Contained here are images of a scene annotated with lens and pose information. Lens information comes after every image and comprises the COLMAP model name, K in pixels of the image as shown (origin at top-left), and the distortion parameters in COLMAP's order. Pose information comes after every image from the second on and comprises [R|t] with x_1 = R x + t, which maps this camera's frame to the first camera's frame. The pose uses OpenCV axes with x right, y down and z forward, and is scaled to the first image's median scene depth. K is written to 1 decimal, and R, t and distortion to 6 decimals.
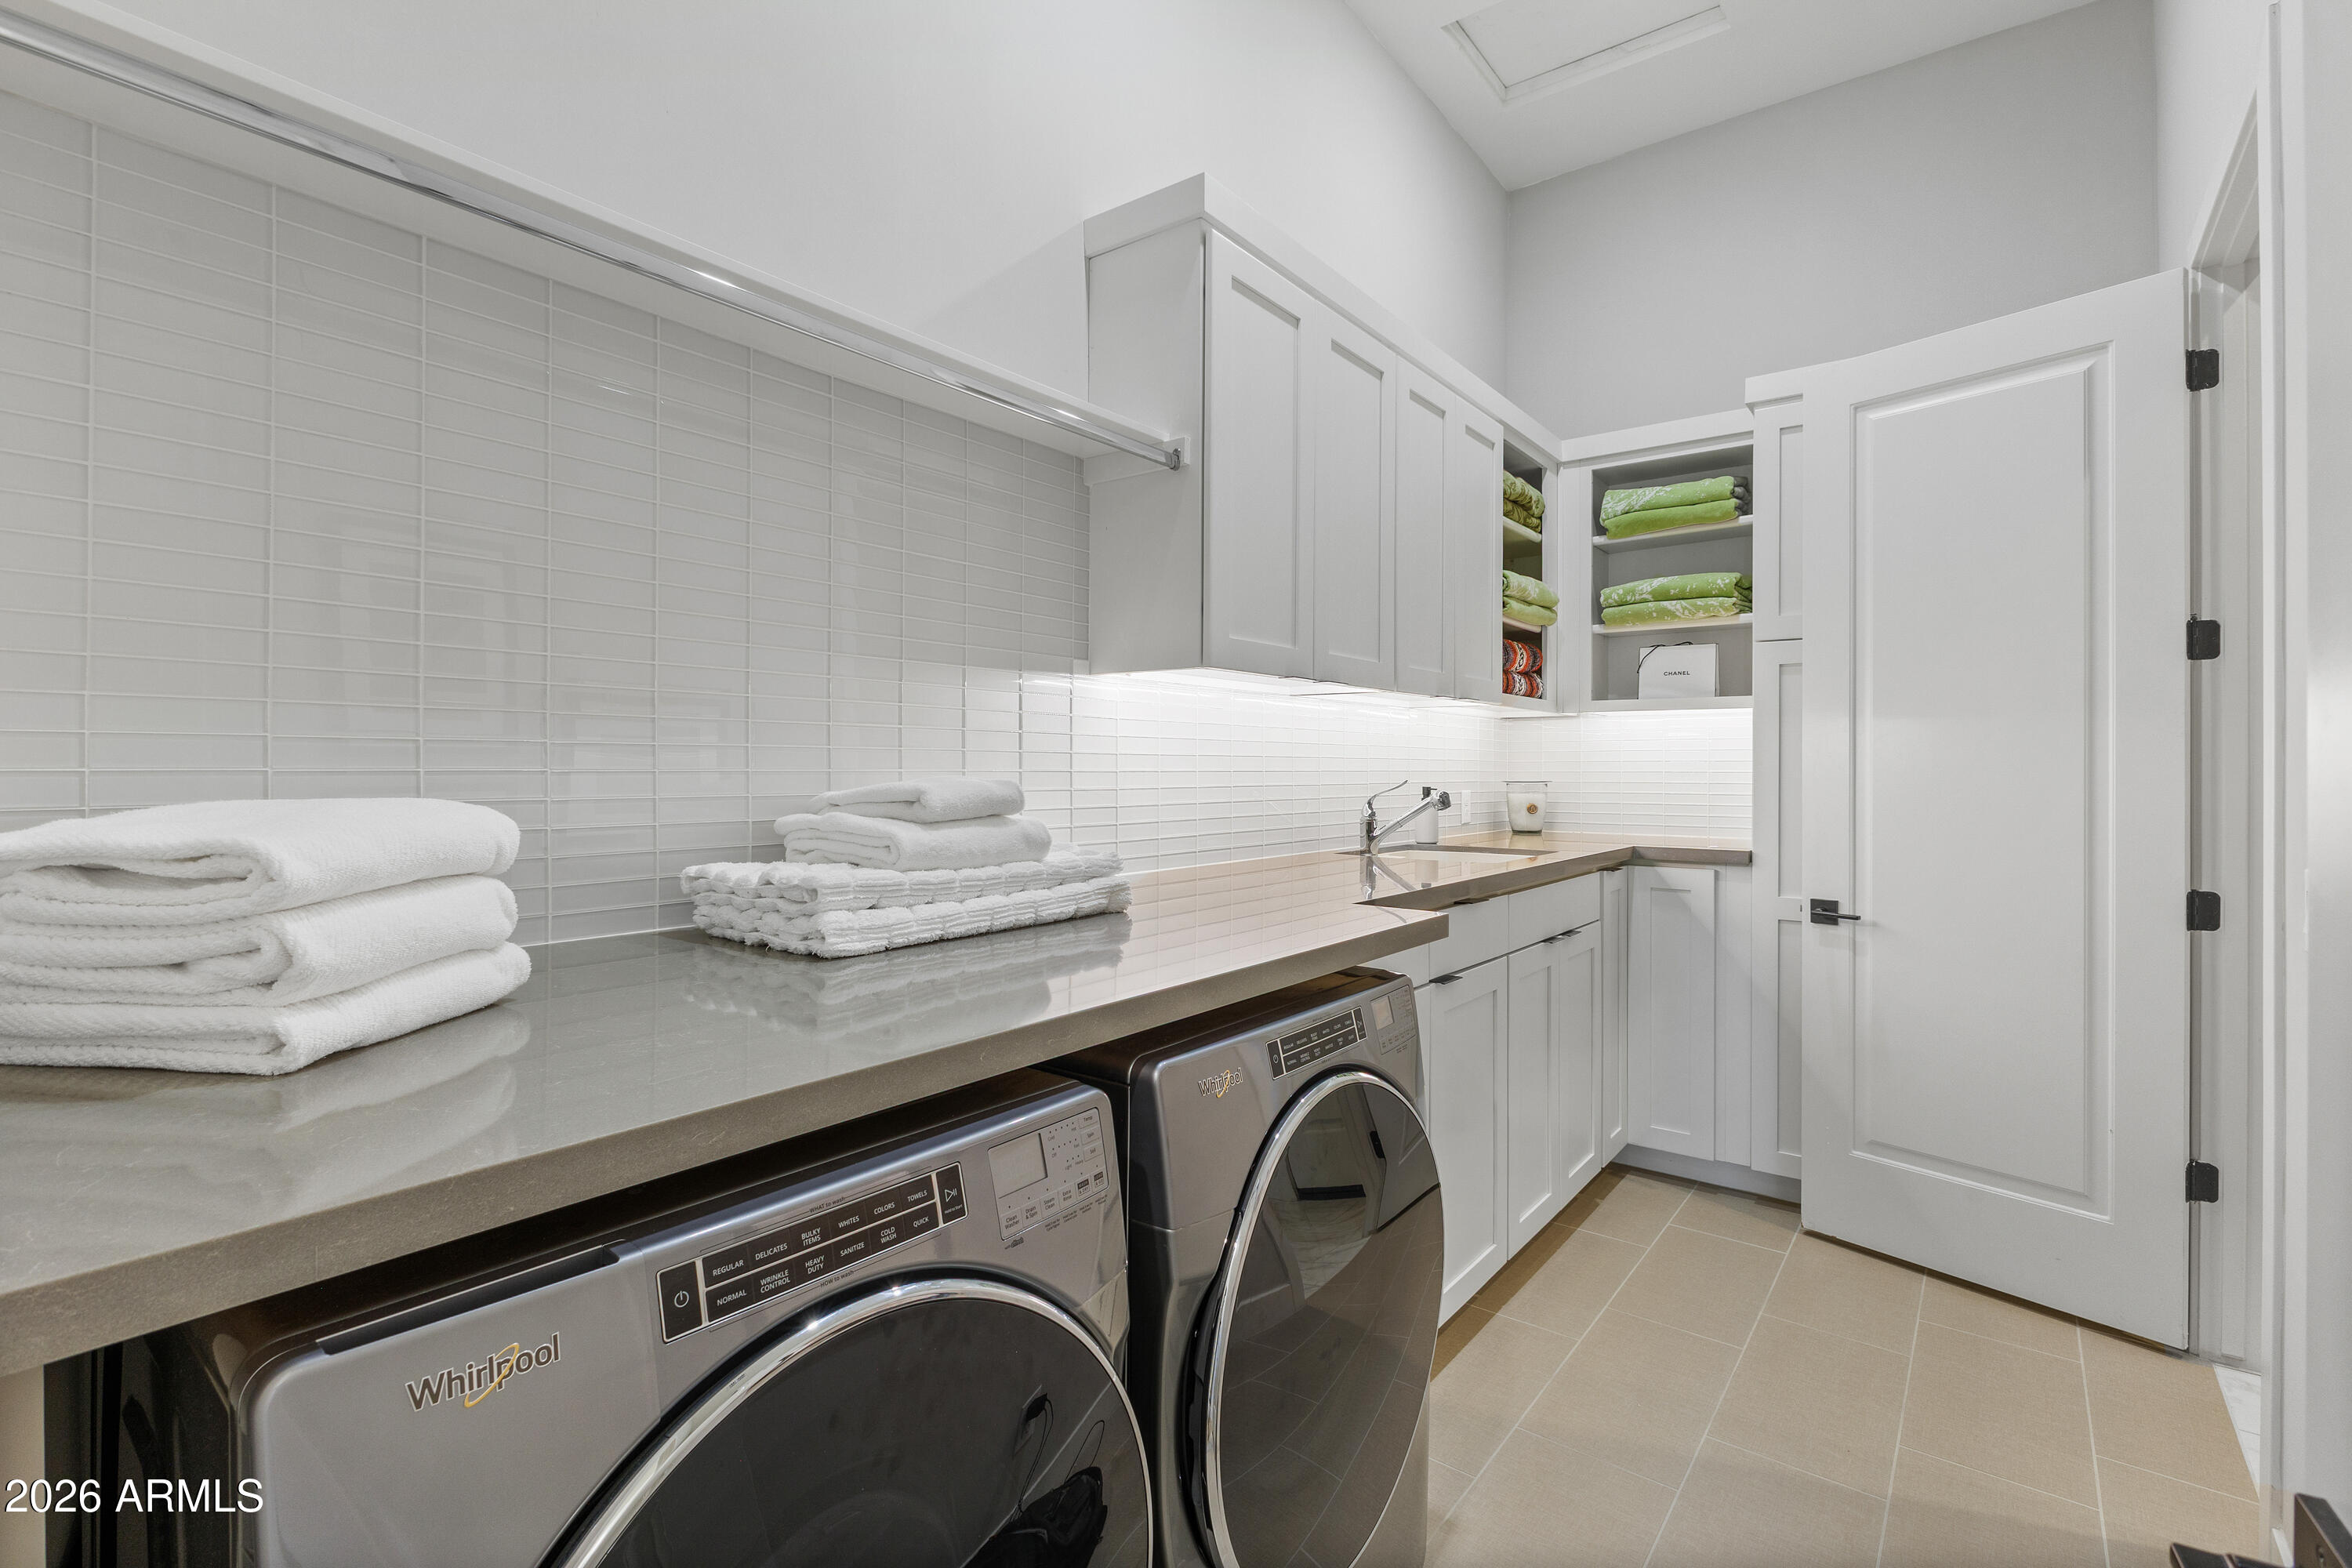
lens RADIAL K [[1065.6, 0, 1175.7], [0, 1065.6, 771.5], [0, 0, 1]] dist [-0.002872, -0.000056]
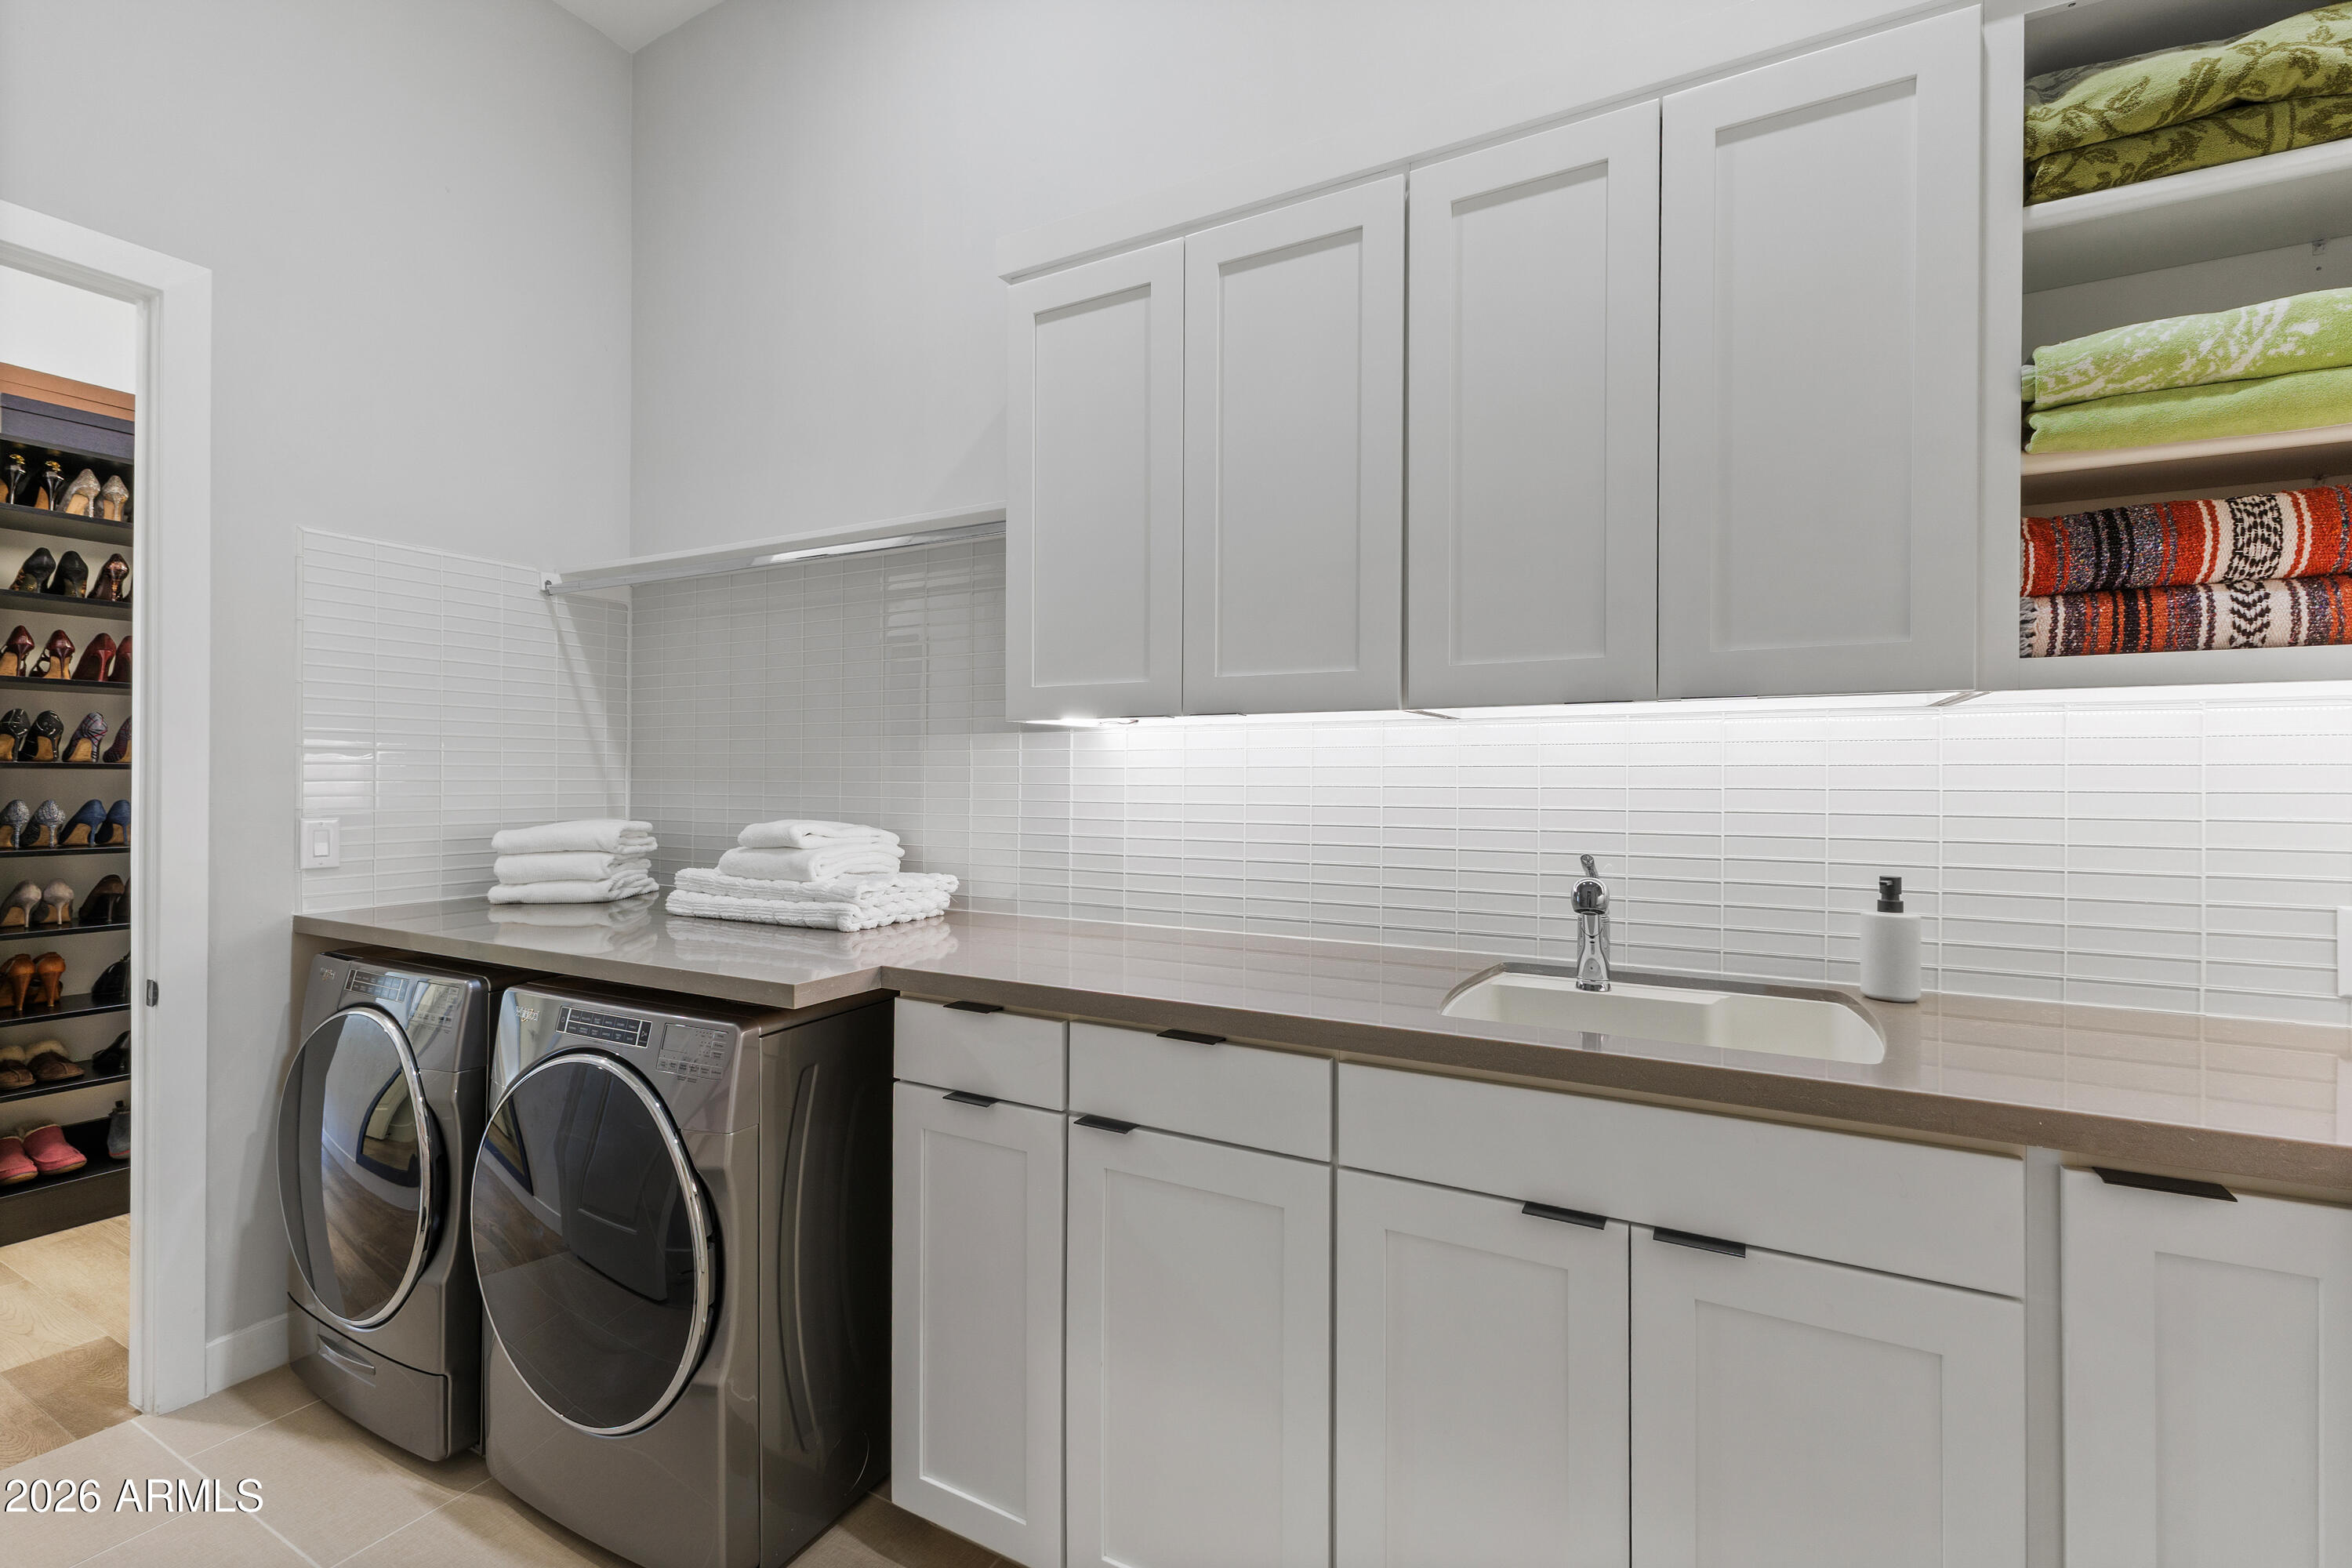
lens RADIAL K [[1019.9, 0, 1175.0], [0, 1019.9, 782.6], [0, 0, 1]] dist [0.001332, 0.000006]
pose [[0.160806, 0.004452, -0.986976, 1.367333], [-0.001903, 0.999989, 0.004201, -0.058682], [0.986984, 0.001203, 0.160813, 1.344817]]
